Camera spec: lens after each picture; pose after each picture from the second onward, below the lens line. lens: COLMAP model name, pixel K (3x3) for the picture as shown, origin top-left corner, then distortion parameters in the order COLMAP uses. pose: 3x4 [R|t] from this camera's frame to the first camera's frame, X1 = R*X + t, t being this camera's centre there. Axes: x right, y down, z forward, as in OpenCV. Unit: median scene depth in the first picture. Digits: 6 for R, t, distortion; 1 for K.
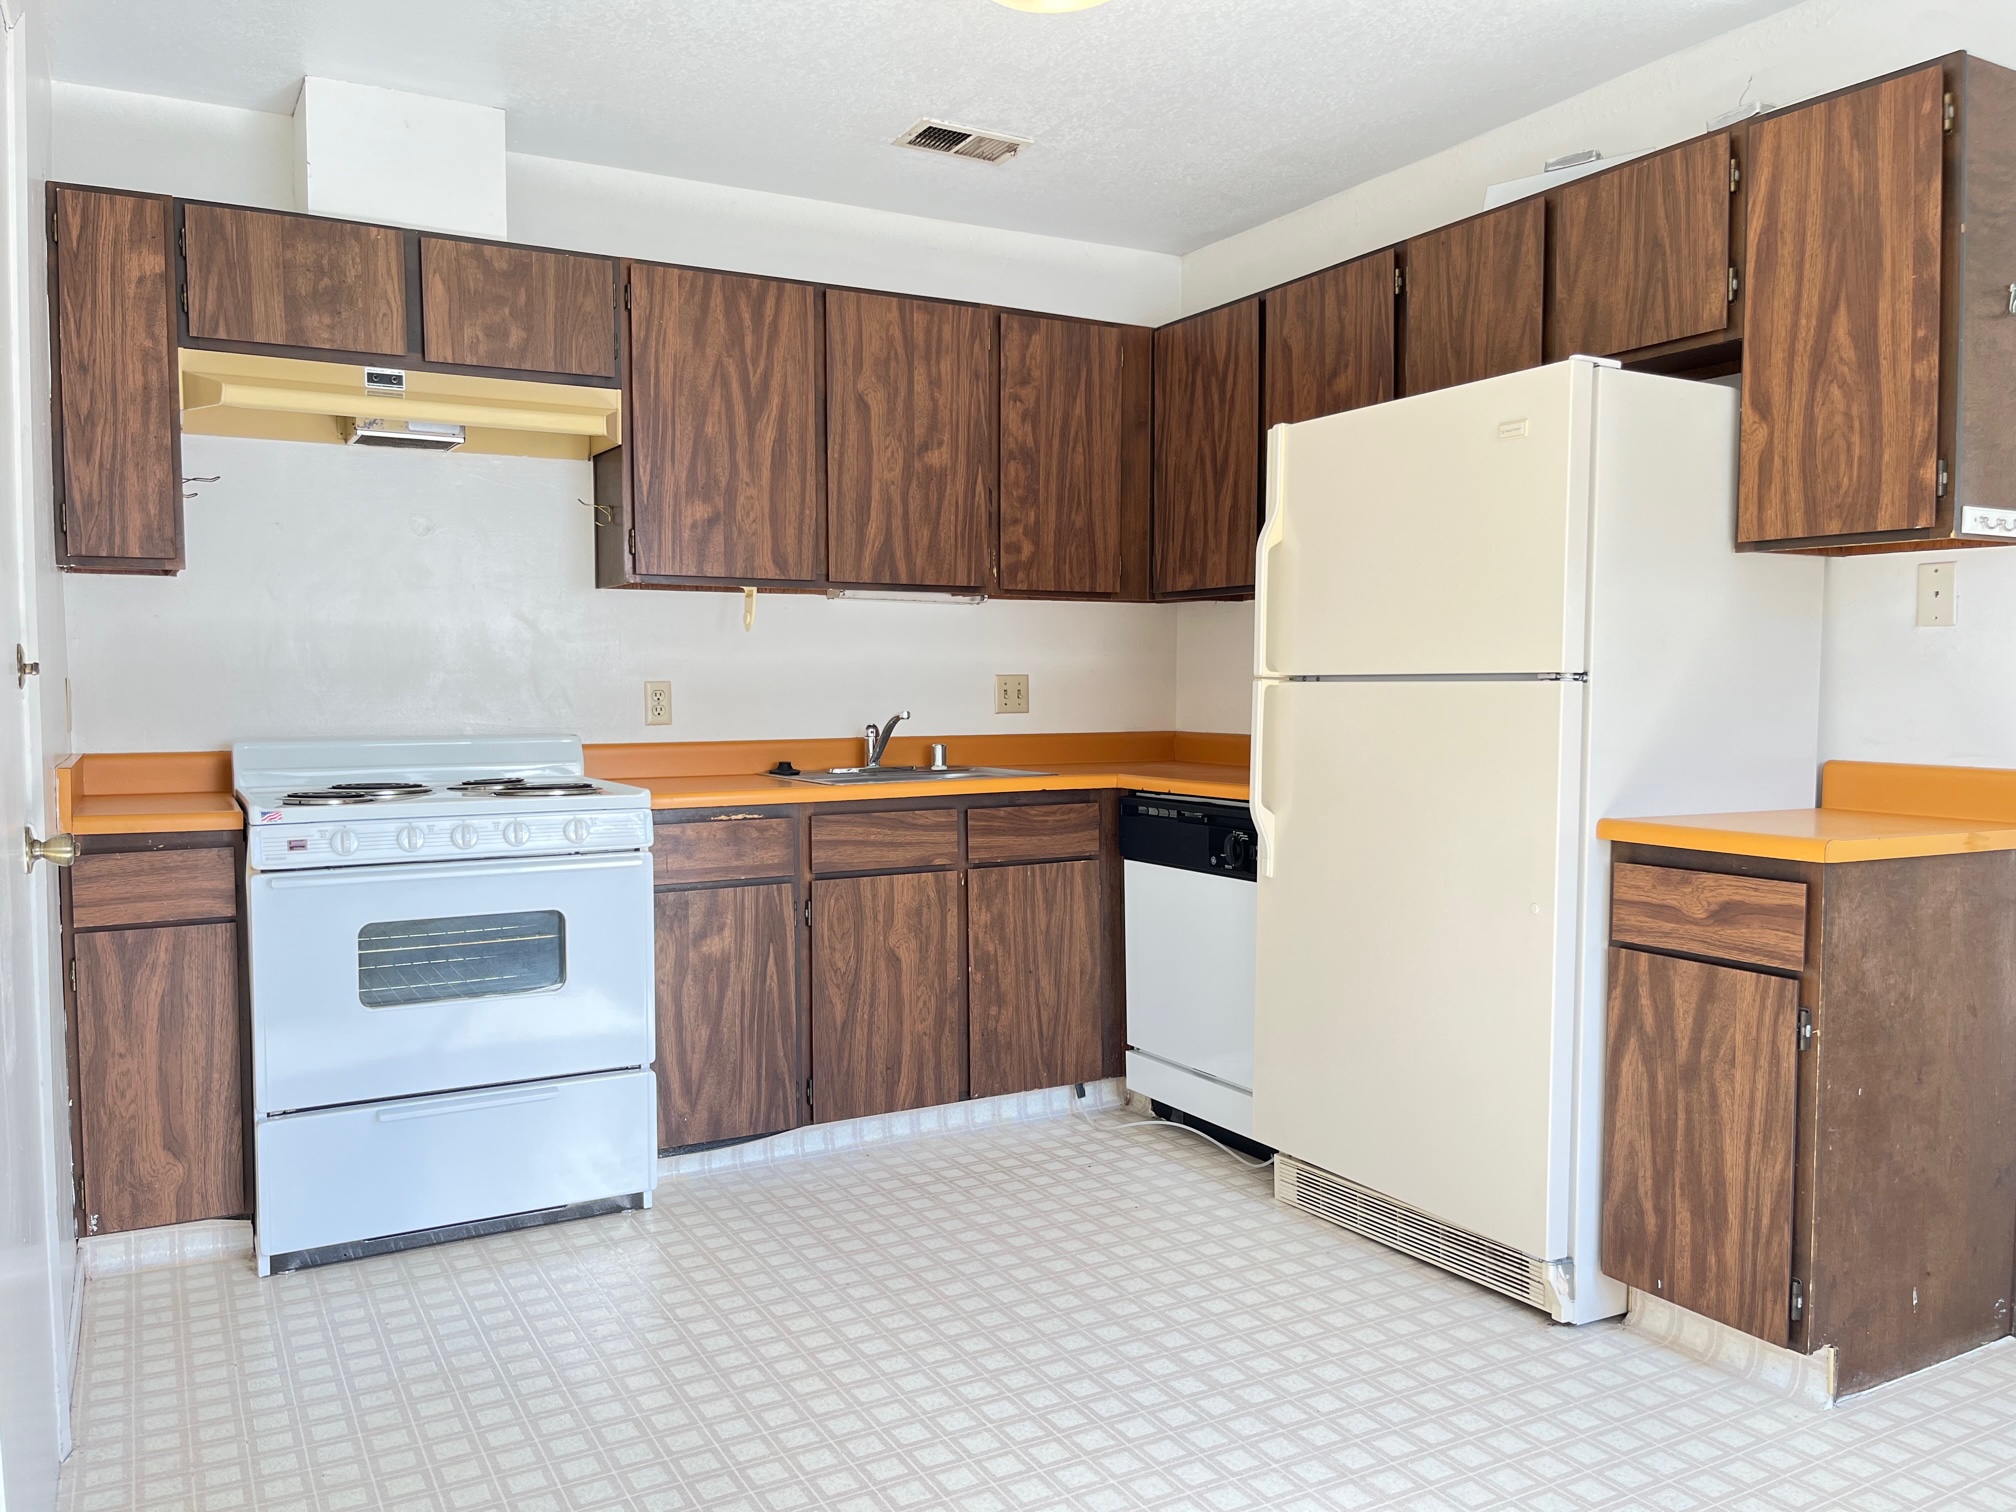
lens RADIAL K [[1531.1, 0, 1008.0], [0, 1531.1, 756.0], [0, 0, 1]] dist [0.079053, -0.109430]
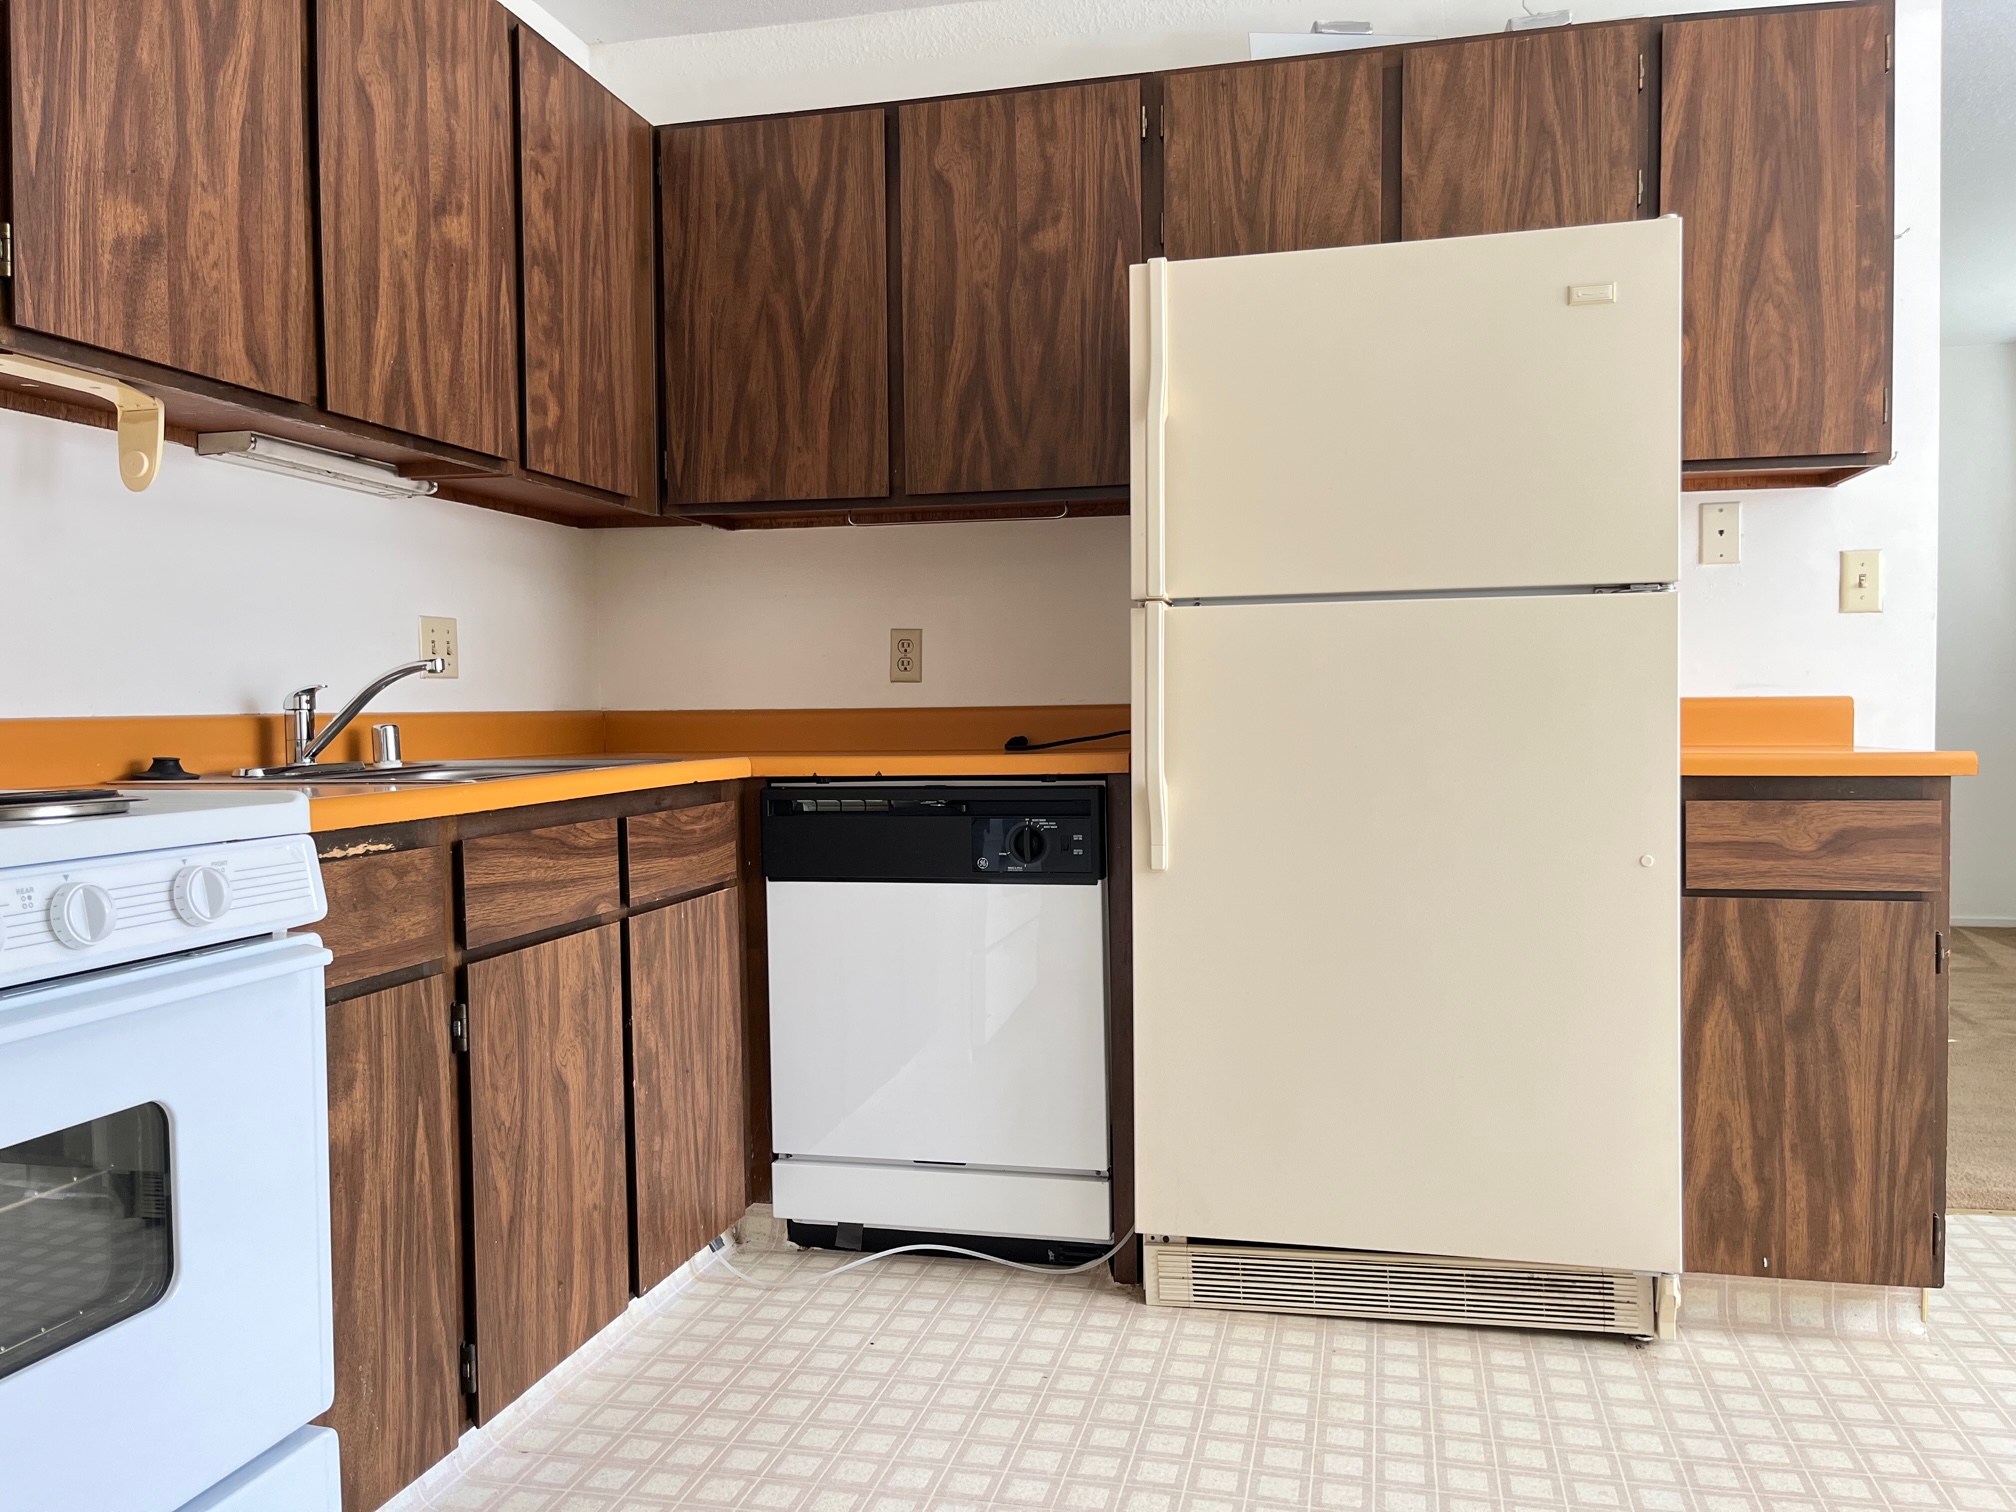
lens RADIAL K [[1531.1, 0, 1008.0], [0, 1531.1, 756.0], [0, 0, 1]] dist [0.079053, -0.109430]
pose [[0.681847, -0.030353, 0.730865, -0.427051], [0.045700, 0.998955, -0.001148, 0.021568], [-0.730066, 0.034183, 0.682521, 0.557828]]
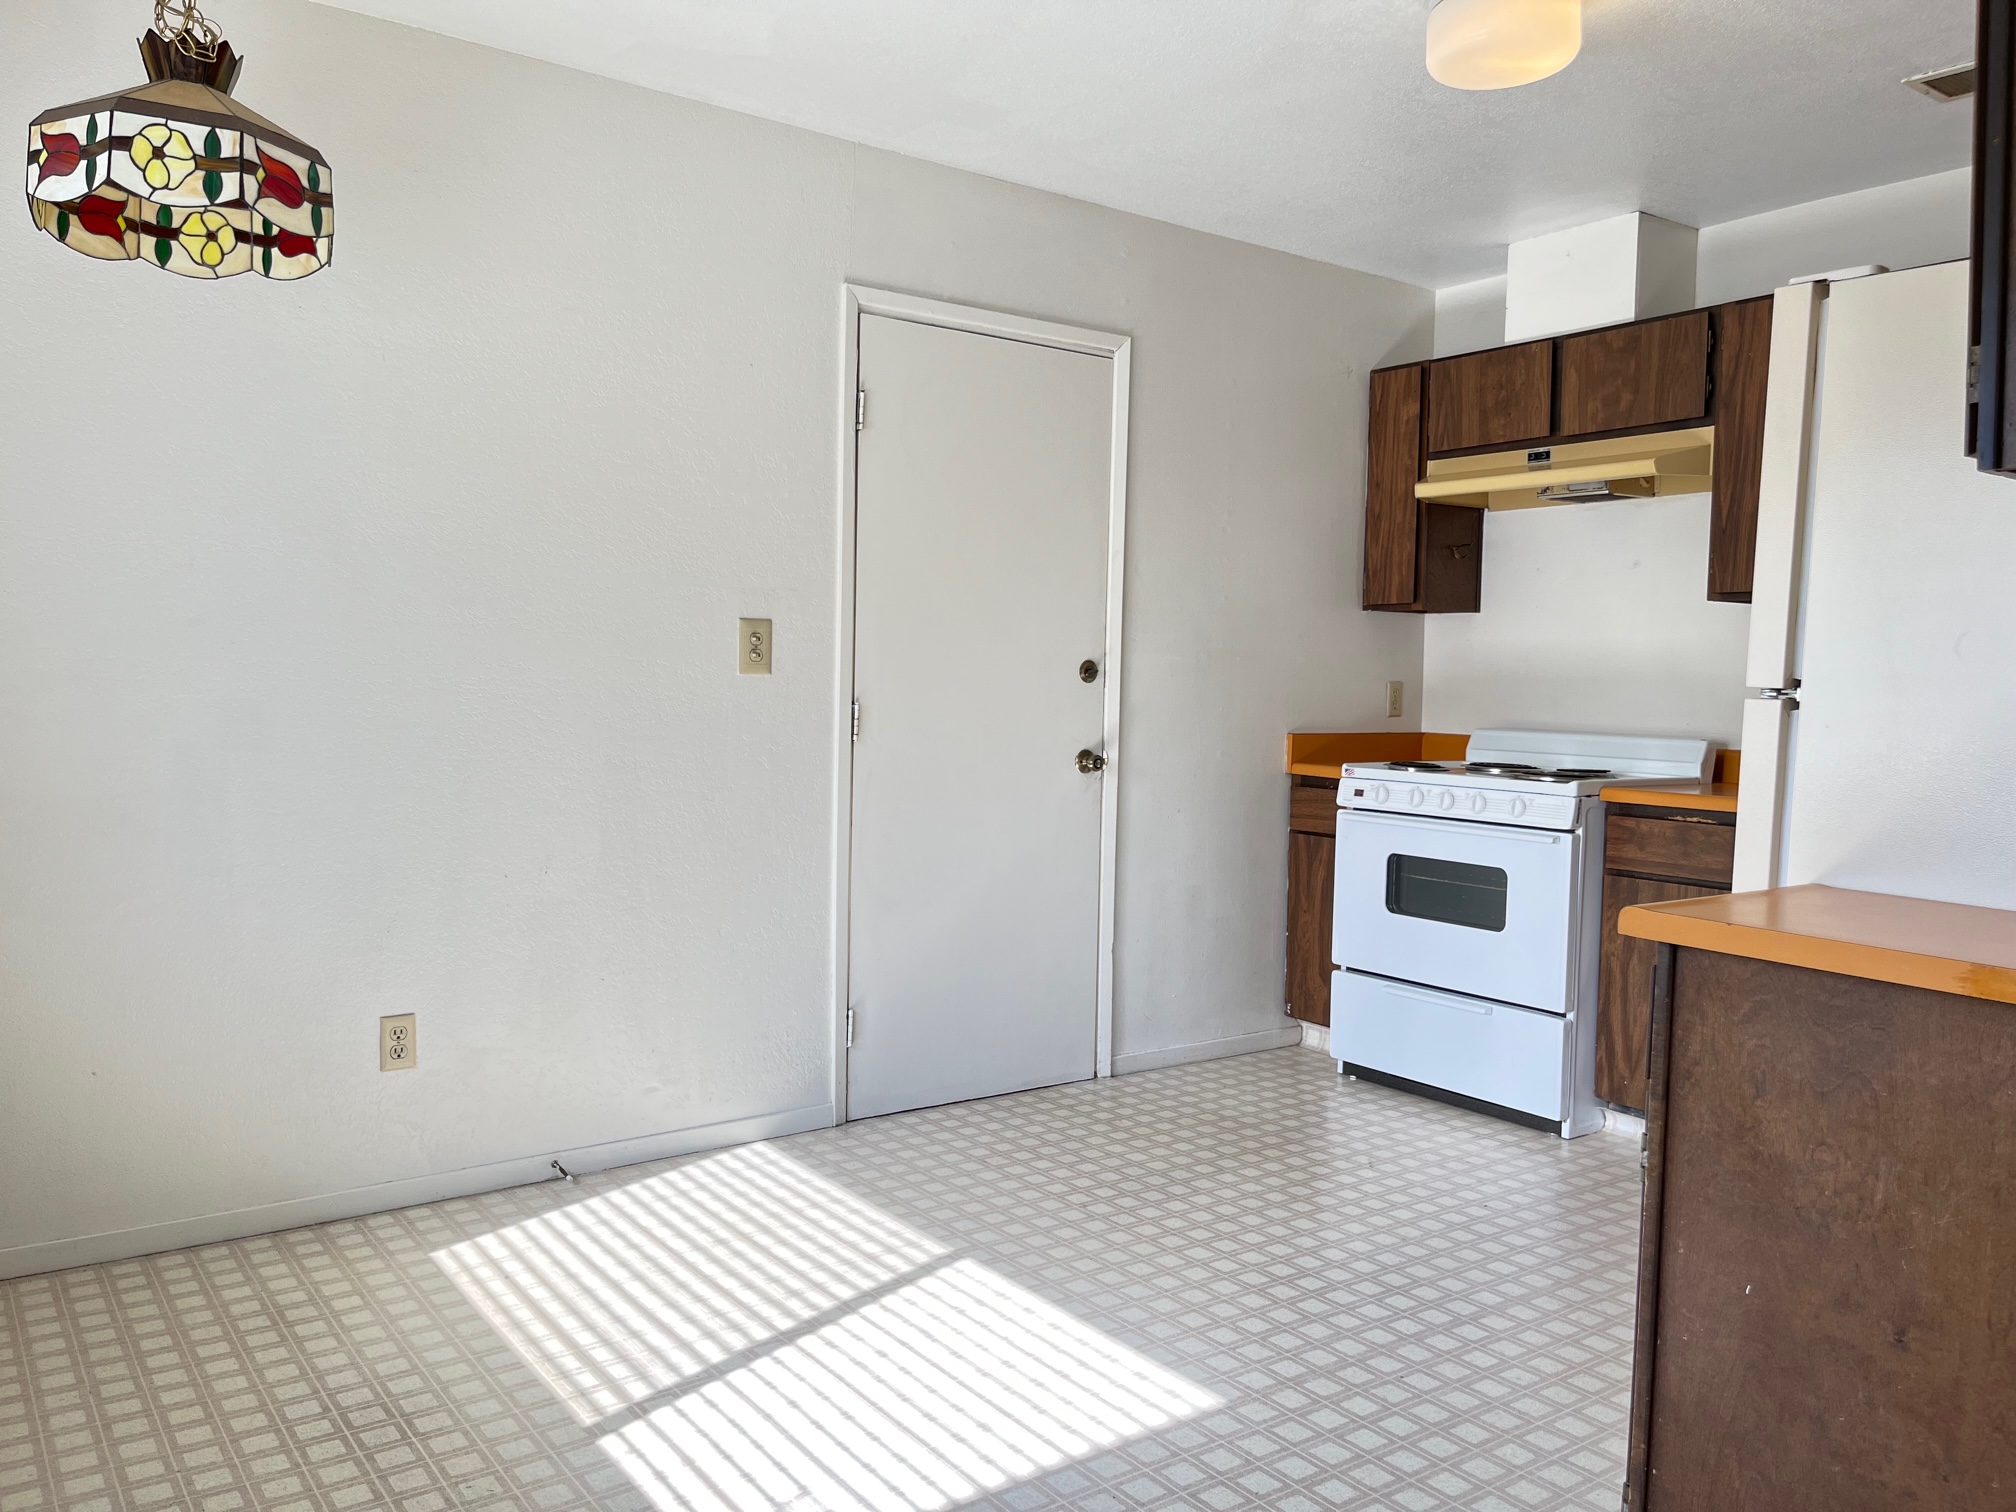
lens RADIAL K [[1531.1, 0, 1008.0], [0, 1531.1, 756.0], [0, 0, 1]] dist [0.079053, -0.109430]
pose [[0.126631, 0.057923, -0.990257, 0.891056], [-0.070298, 0.996308, 0.049287, -0.025543], [0.989456, 0.063372, 0.130235, 0.424482]]
